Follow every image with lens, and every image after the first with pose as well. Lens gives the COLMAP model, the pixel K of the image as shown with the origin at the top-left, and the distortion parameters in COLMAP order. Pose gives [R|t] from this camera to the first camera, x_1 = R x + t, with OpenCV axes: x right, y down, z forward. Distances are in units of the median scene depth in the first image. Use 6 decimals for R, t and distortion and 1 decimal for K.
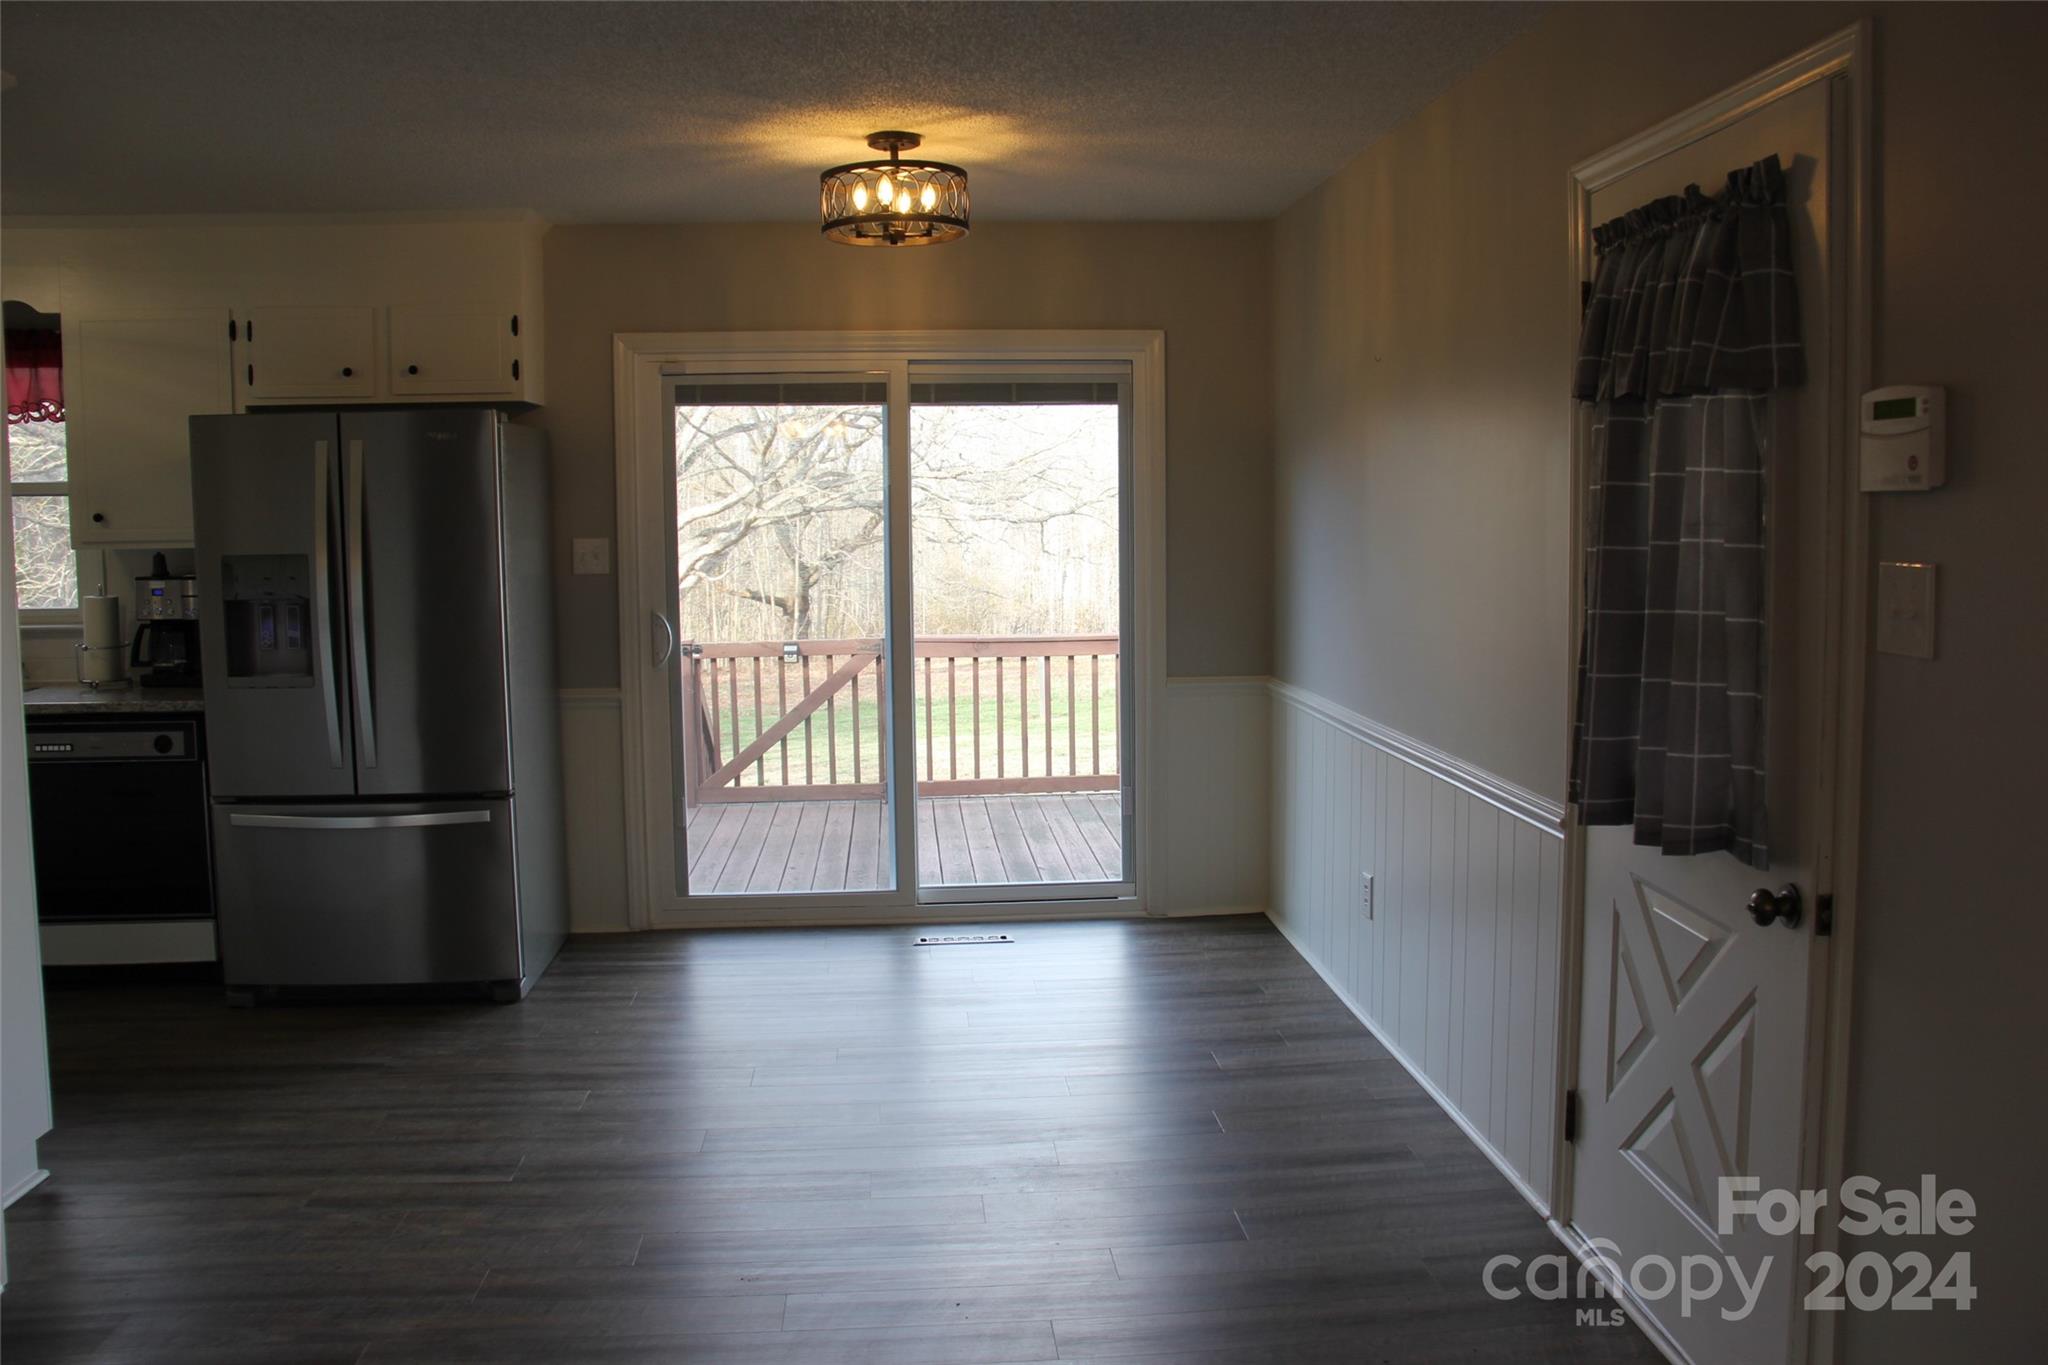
lens RADIAL K [[1735.3, 0, 1054.6], [0, 1735.3, 661.0], [0, 0, 1]] dist [-0.185136, 0.155657]
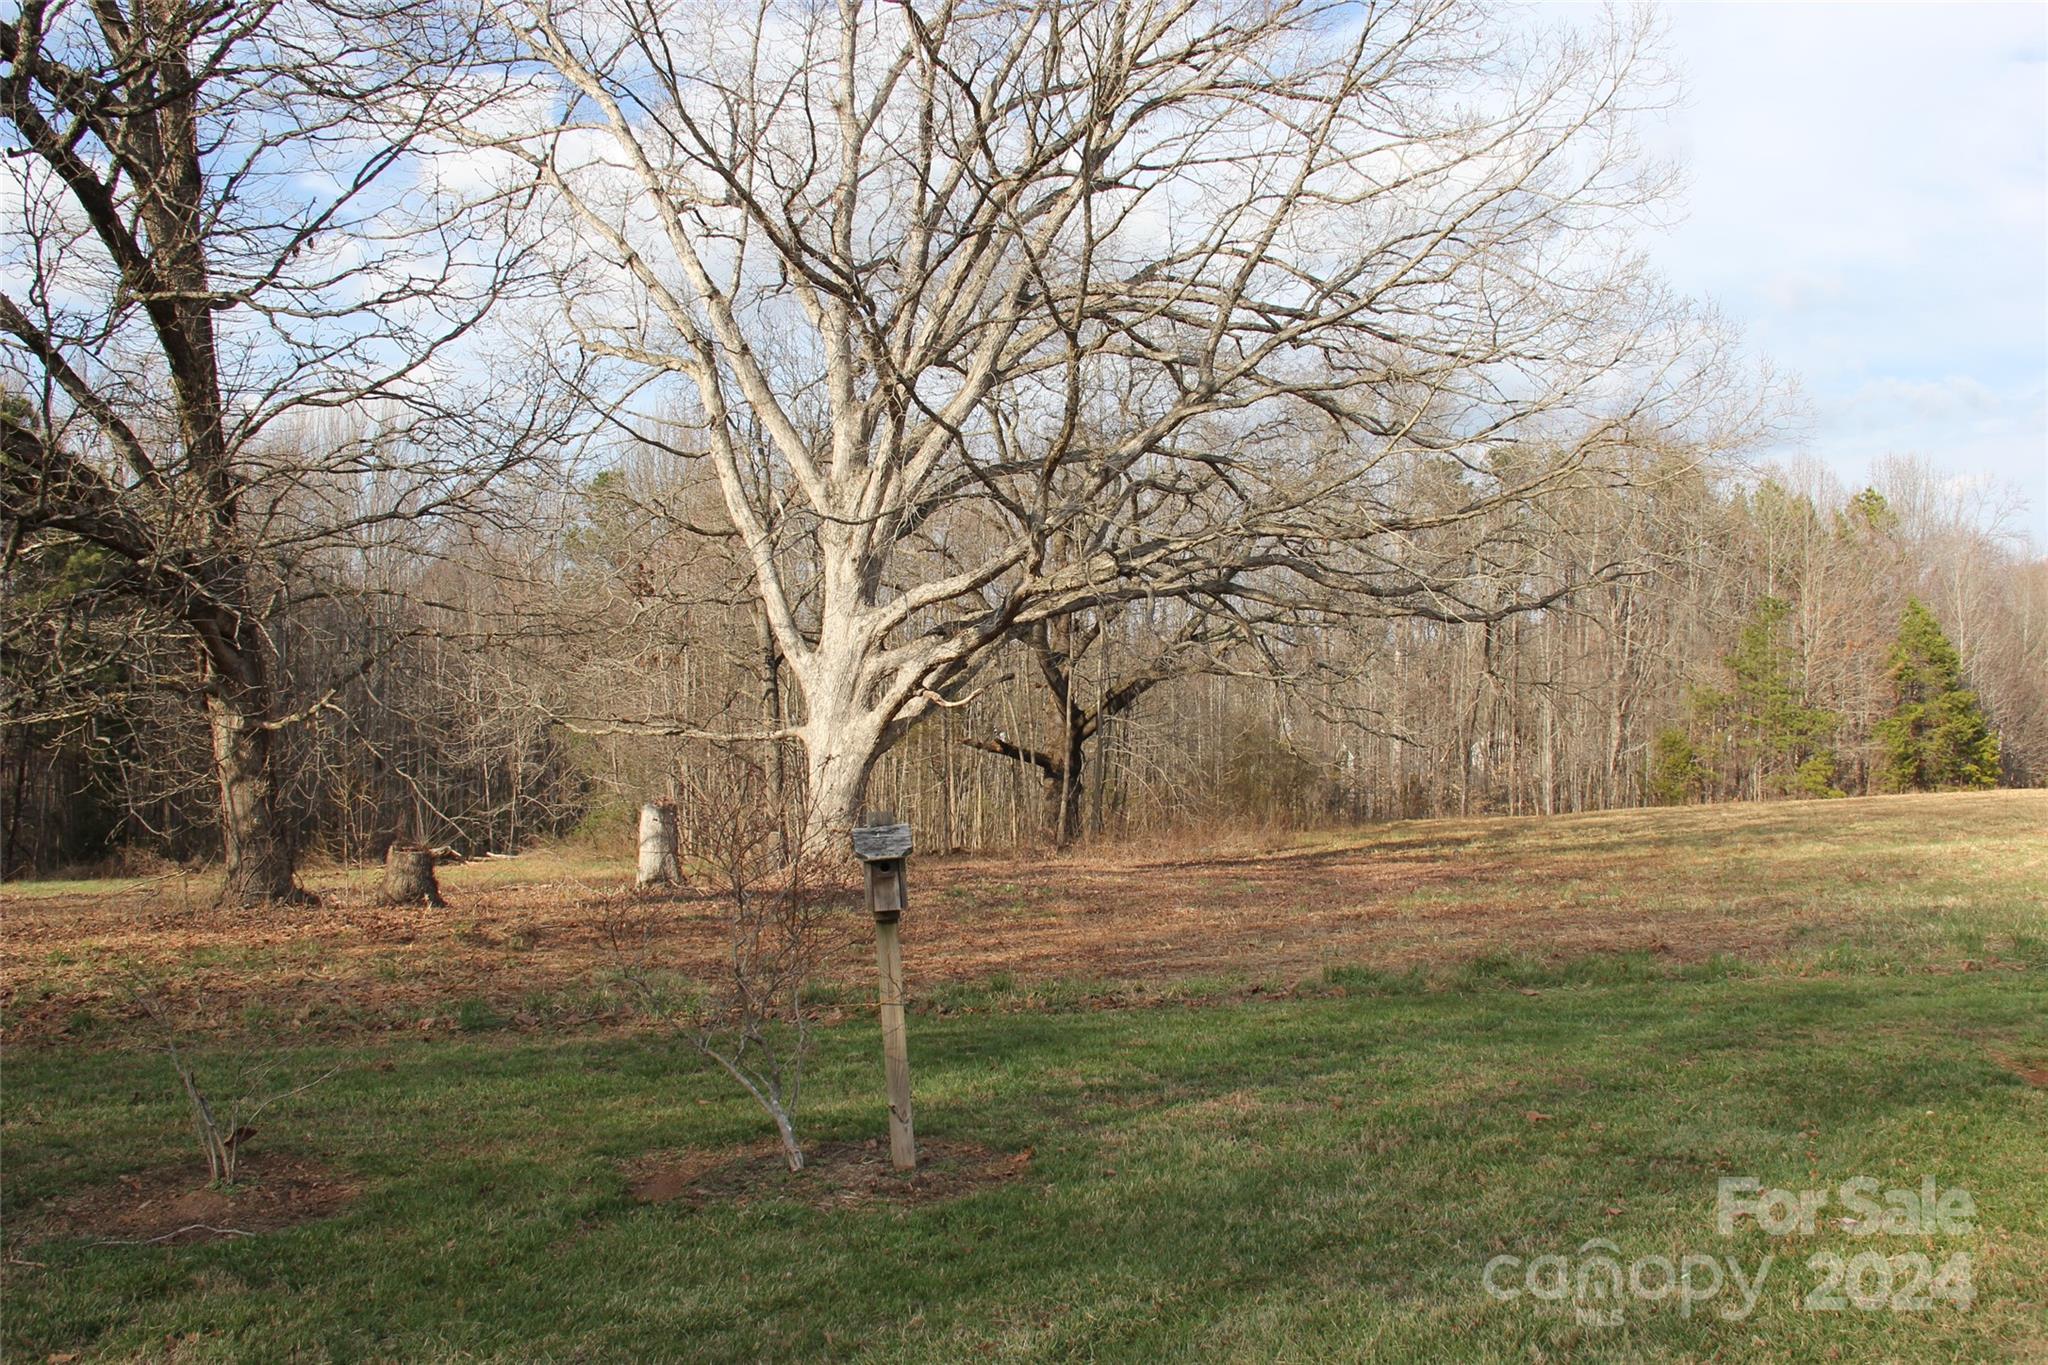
lens RADIAL K [[1735.3, 0, 1022.0], [0, 1735.3, 678.5], [0, 0, 1]] dist [-0.185136, 0.155657]
pose [[0.988175, 0.010096, -0.152995, -0.943193], [-0.024419, 0.995457, -0.092028, -0.013341], [0.151370, 0.094675, 0.983933, 4.694425]]
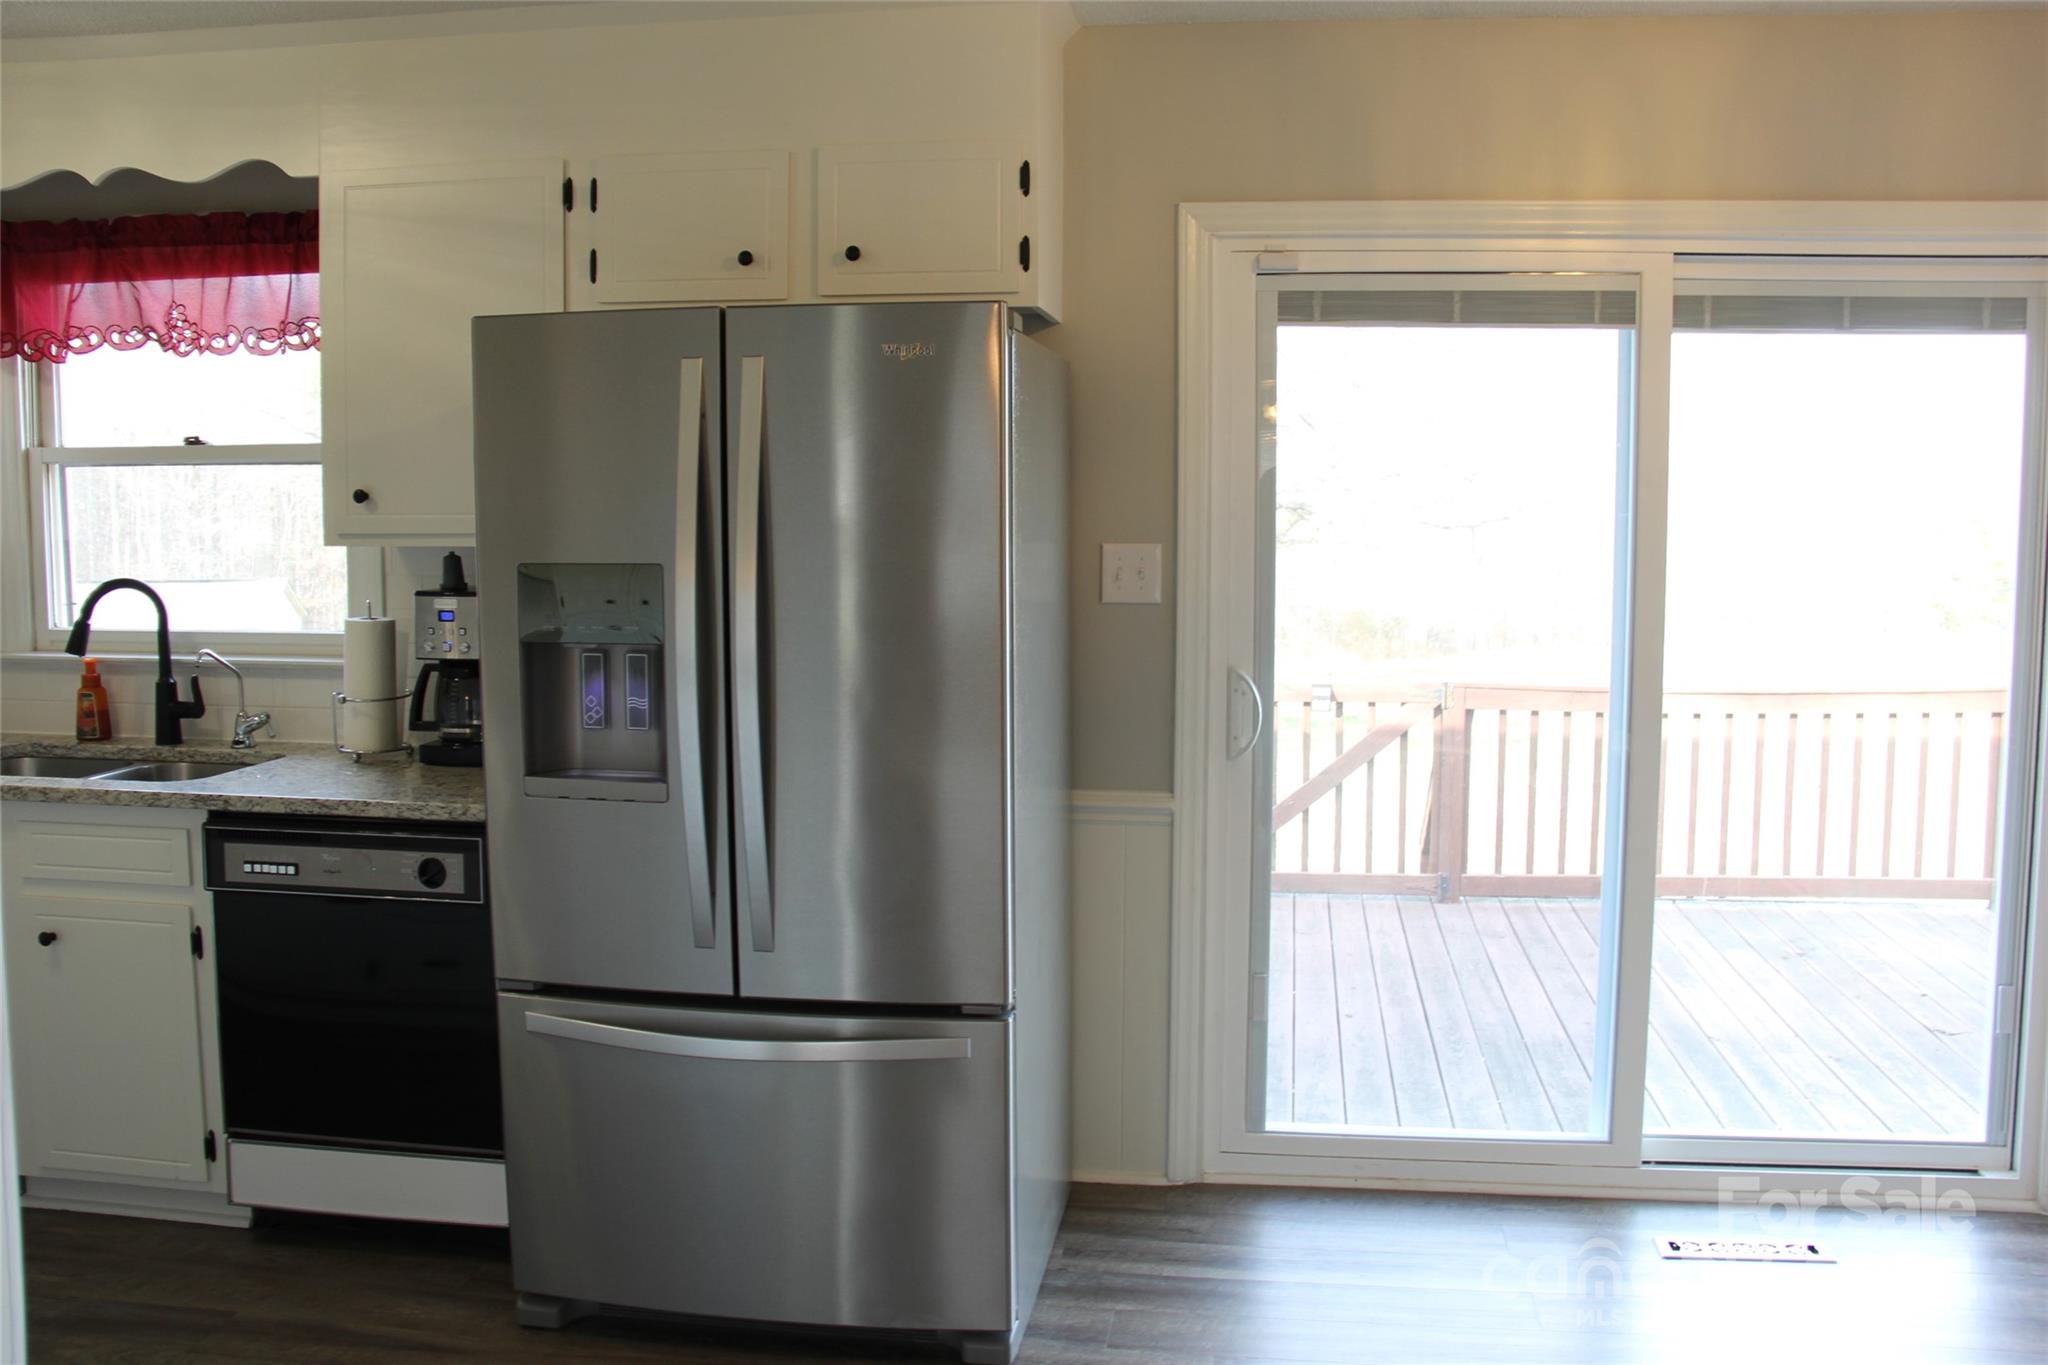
lens RADIAL K [[1735.3, 0, 1032.4], [0, 1735.3, 670.2], [0, 0, 1]] dist [-0.185136, 0.155657]
pose [[0.970290, 0.032975, -0.239686, -0.166809], [-0.032145, 0.999456, 0.007375, -0.032143], [0.239799, 0.000549, 0.970822, 0.422861]]
